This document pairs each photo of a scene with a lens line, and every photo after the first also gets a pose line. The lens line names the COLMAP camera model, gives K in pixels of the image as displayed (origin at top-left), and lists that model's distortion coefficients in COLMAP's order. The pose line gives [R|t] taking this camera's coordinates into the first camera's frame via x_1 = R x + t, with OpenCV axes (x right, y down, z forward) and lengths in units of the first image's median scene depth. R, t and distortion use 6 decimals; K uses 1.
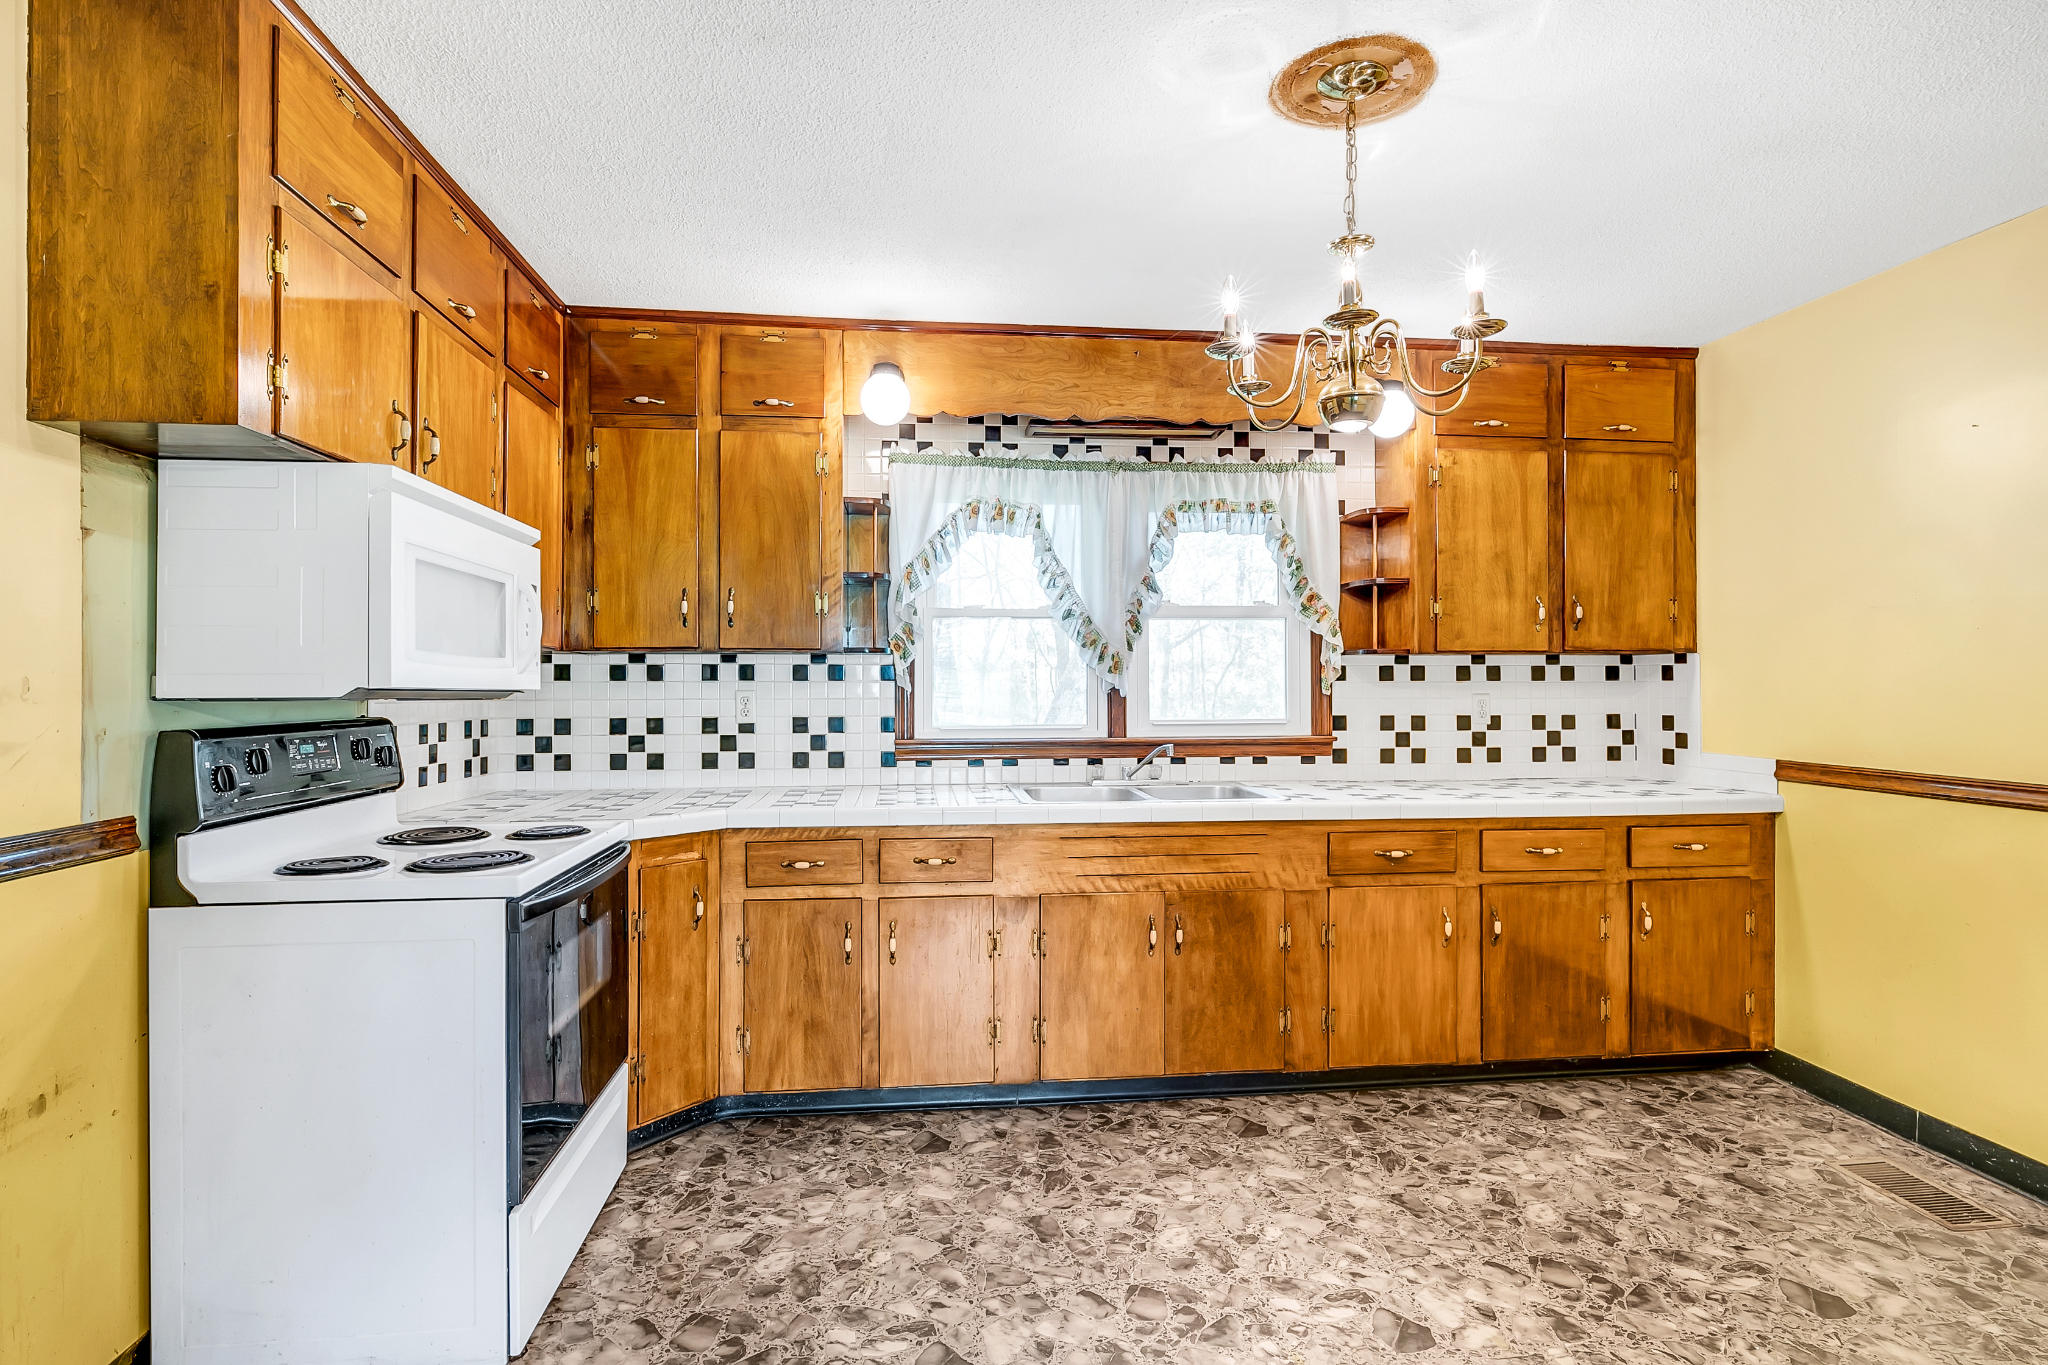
lens RADIAL K [[1031.0, 0, 1024.0], [0, 1031.0, 682.5], [0, 0, 1]] dist [-0.000318, 0.000472]
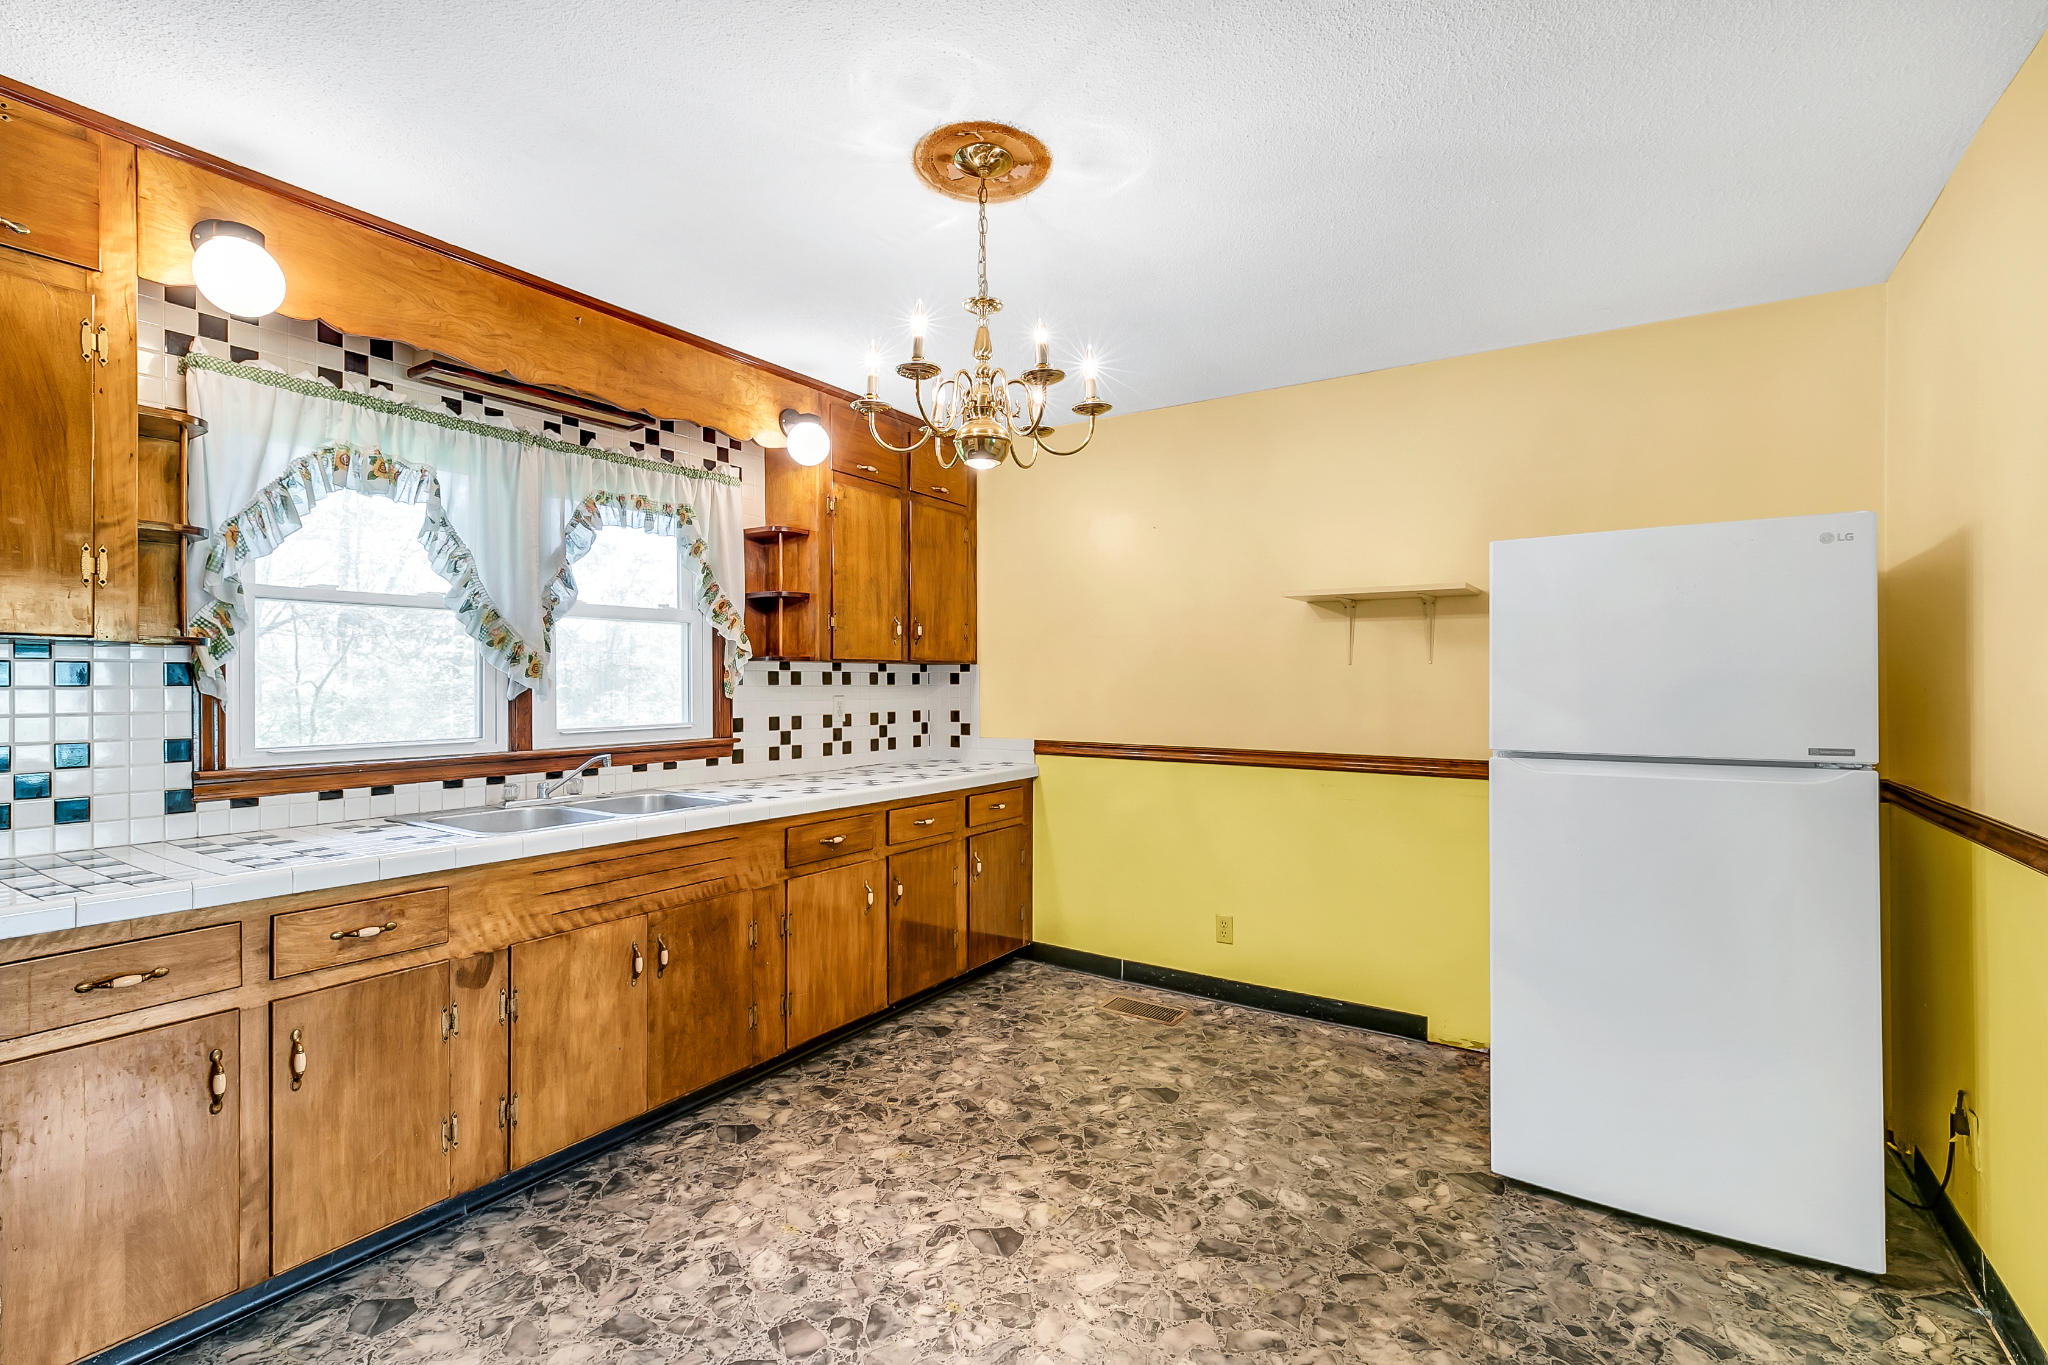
lens RADIAL K [[927.0, 0, 1029.9], [0, 927.0, 685.4], [0, 0, 1]] dist [0.006188, 0.000498]
pose [[0.632448, -0.001815, 0.774601, -0.277683], [0.000113, 0.999997, 0.002251, -0.003817], [-0.774603, -0.001336, 0.632446, 0.194071]]
